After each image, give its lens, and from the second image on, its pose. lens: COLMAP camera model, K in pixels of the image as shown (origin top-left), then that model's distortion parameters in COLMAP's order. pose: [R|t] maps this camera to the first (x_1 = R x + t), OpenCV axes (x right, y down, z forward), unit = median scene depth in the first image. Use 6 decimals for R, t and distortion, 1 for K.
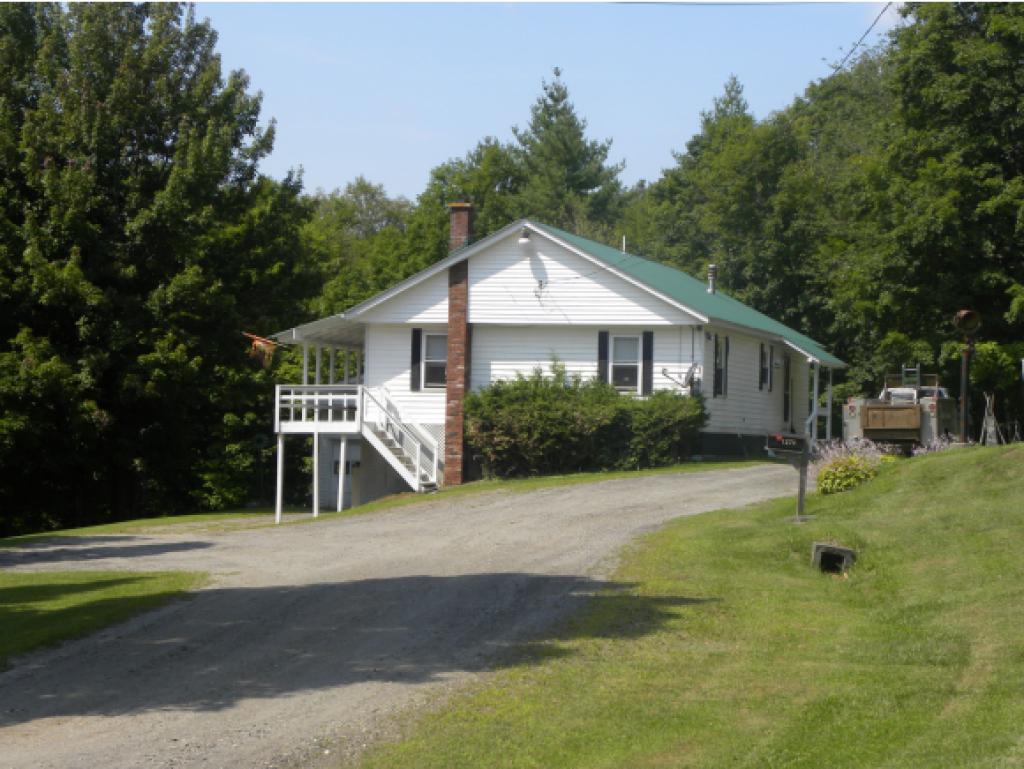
lens RADIAL K [[2159.0, 0, 511.2], [0, 2159.0, 387.0], [0, 0, 1]] dist [0.450682, 0.000000]
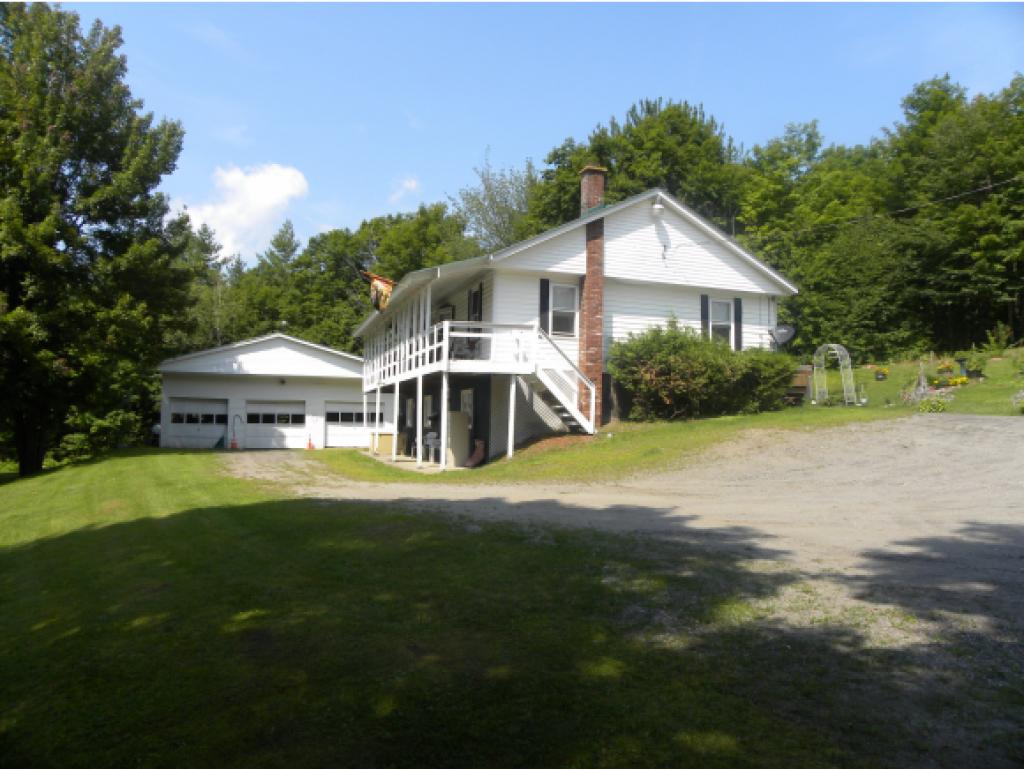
lens RADIAL K [[784.7, 0, 513.7], [0, 784.7, 383.9], [0, 0, 1]] dist [-0.066451, 0.008622]
pose [[0.819482, 0.030863, 0.572274, -0.265315], [-0.020941, 0.999495, -0.023916, 0.032600], [-0.572723, 0.007615, 0.819714, 0.675912]]
